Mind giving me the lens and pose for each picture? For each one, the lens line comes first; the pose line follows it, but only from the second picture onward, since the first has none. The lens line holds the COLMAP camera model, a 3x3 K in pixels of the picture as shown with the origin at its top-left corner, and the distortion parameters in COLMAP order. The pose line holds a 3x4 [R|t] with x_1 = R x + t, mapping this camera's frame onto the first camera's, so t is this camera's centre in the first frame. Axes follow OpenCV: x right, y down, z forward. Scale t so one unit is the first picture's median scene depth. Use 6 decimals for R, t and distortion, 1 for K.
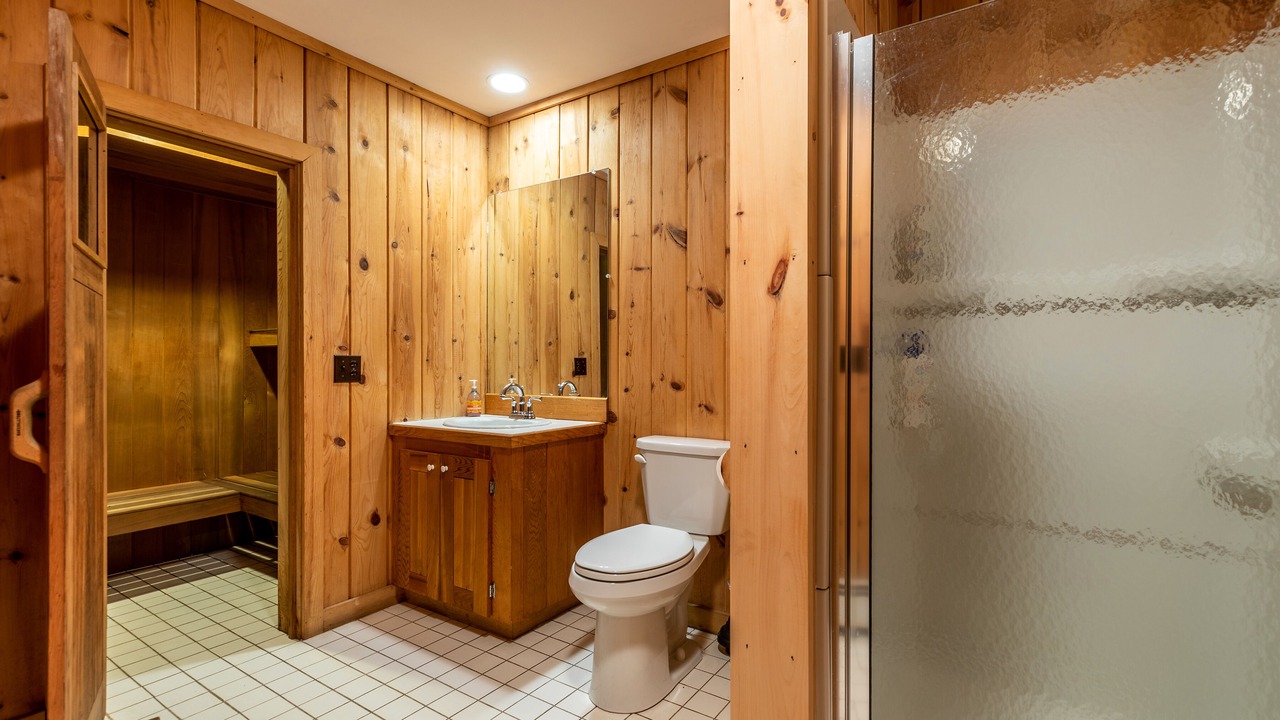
lens RADIAL K [[578.7, 0, 630.1], [0, 578.7, 343.8], [0, 0, 1]] dist [0.007045, 0.000693]
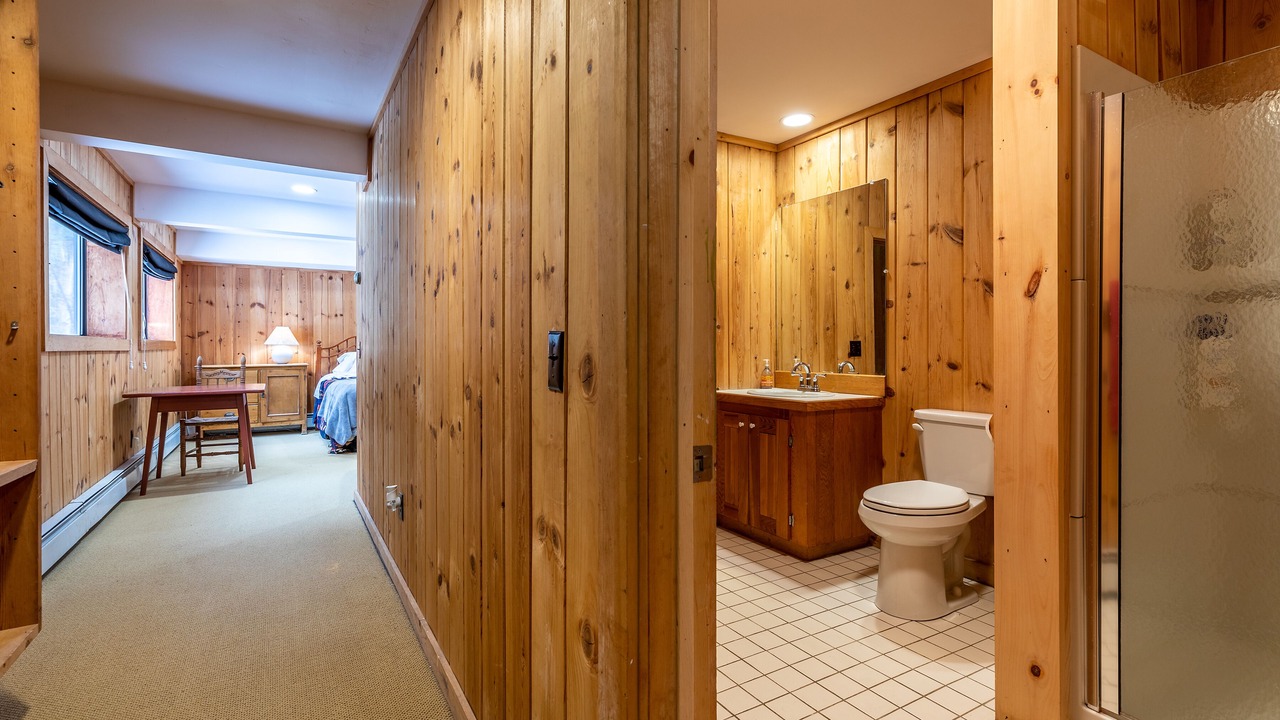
lens RADIAL K [[578.7, 0, 630.1], [0, 578.7, 343.8], [0, 0, 1]] dist [0.007045, 0.000693]
pose [[0.906690, -0.004155, -0.421778, -0.014027], [0.017405, 0.999468, 0.027570, -0.012753], [0.421439, -0.032339, 0.906280, -0.298455]]
